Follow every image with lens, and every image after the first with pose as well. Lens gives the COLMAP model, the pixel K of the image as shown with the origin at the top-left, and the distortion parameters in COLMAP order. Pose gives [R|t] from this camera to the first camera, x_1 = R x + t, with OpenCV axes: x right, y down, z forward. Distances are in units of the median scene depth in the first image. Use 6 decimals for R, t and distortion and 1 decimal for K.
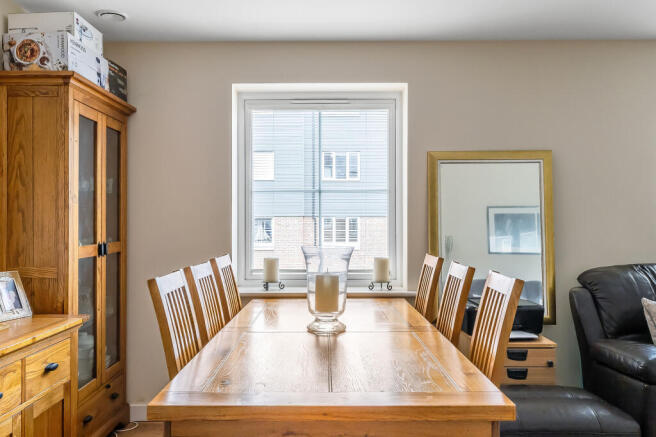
lens RADIAL K [[557.2, 0, 327.3], [0, 557.2, 215.4], [0, 0, 1]] dist [-0.004781, 0.005705]
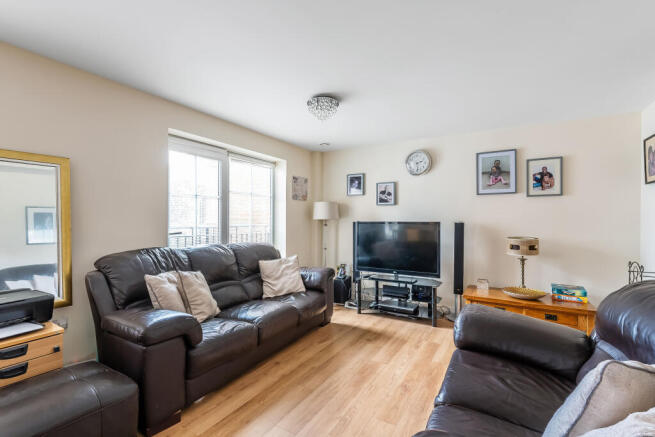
lens RADIAL K [[297.1, 0, 330.4], [0, 297.1, 219.9], [0, 0, 1]] dist [-0.004358, -0.001208]
pose [[0.500602, 0.001197, 0.865677, 0.153492], [-0.013014, 0.999896, 0.006143, 0.003323], [-0.865580, -0.014341, 0.500566, 0.229604]]
